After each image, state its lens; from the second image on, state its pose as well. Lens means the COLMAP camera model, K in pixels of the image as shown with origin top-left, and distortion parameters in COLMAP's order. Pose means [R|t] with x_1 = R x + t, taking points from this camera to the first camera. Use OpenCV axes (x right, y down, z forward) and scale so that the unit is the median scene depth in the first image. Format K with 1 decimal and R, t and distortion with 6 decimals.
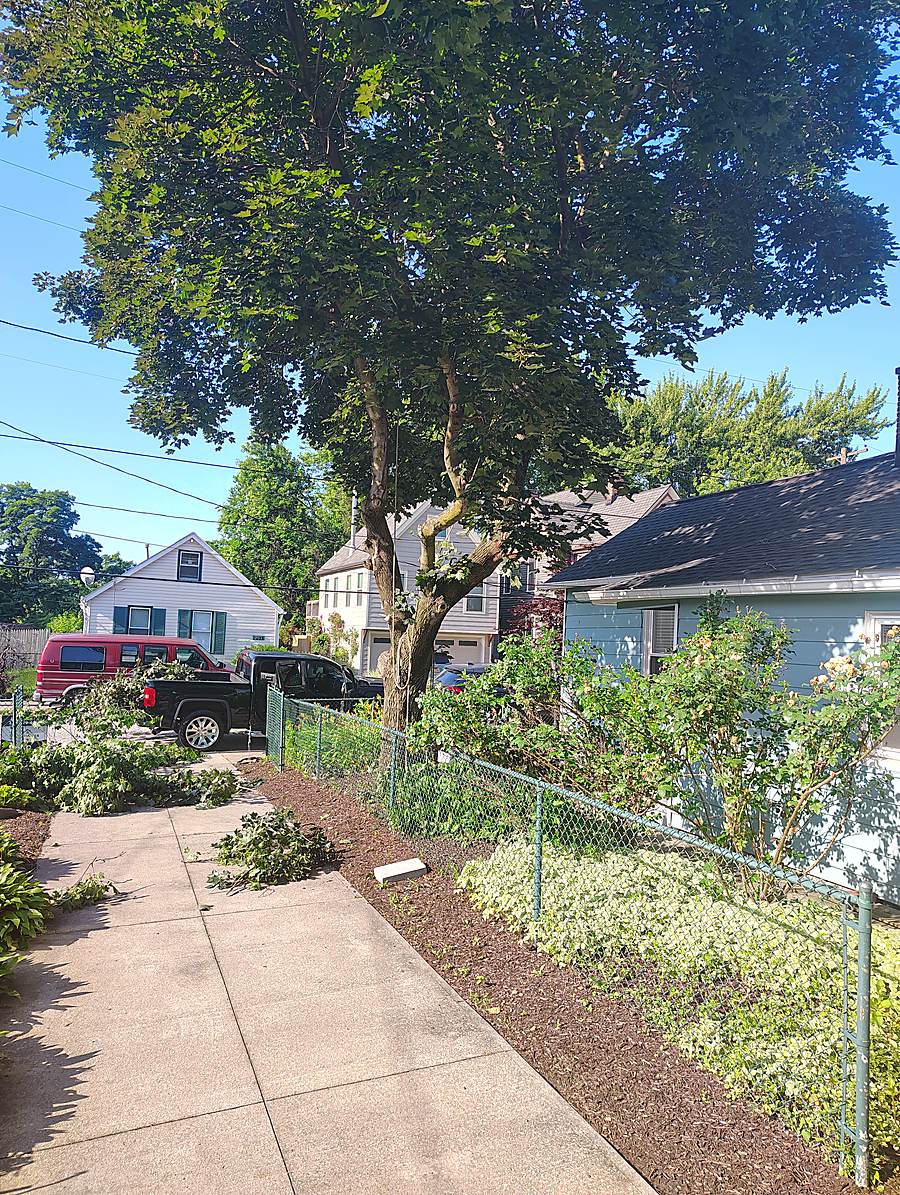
lens RADIAL K [[837.6, 0, 450.0], [0, 837.6, 597.5], [0, 0, 1]] dist [0.003911, -0.000230]
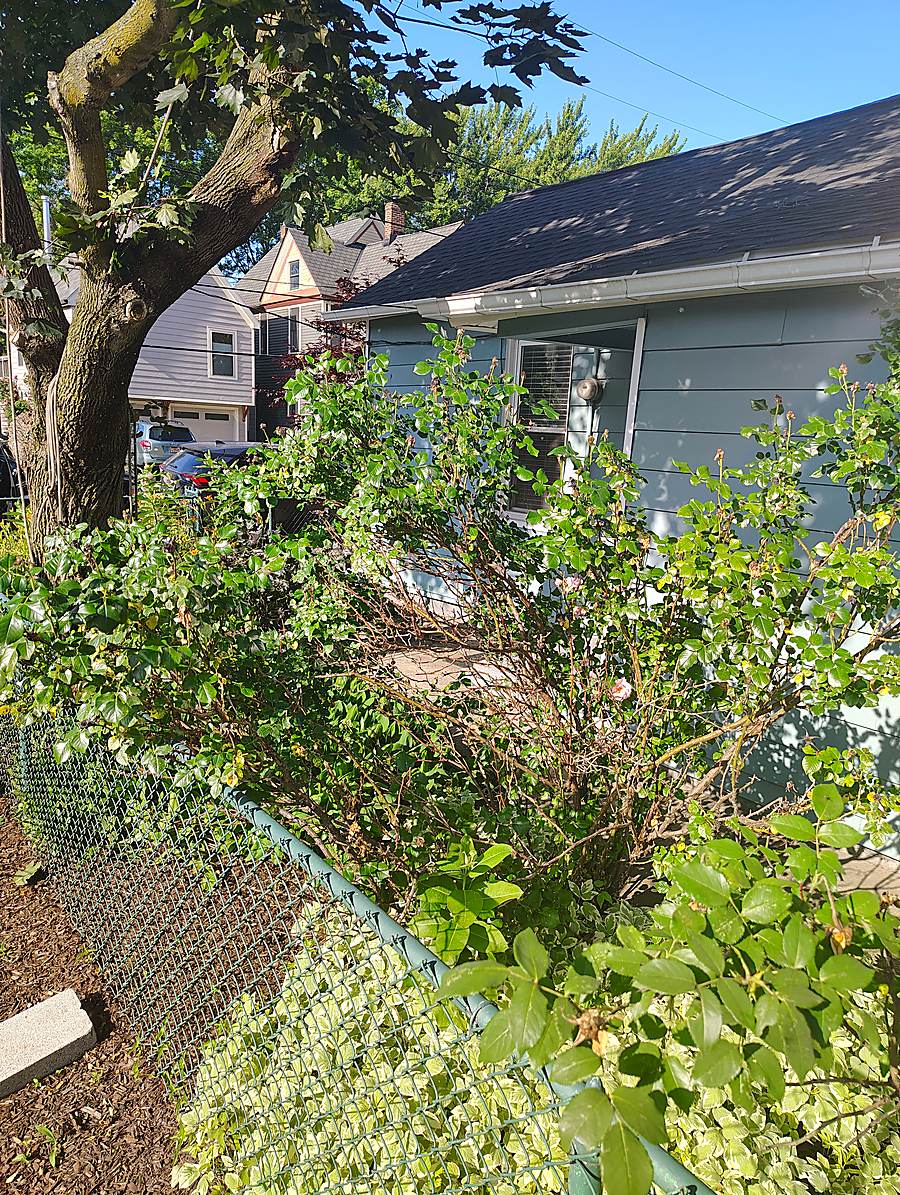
lens RADIAL K [[837.6, 0, 450.0], [0, 837.6, 597.5], [0, 0, 1]] dist [0.003911, -0.000230]
pose [[0.959939, -0.049771, 0.275755, 0.005684], [-0.023272, 0.966538, 0.255466, 0.011735], [-0.279242, -0.251649, 0.926659, 0.146827]]
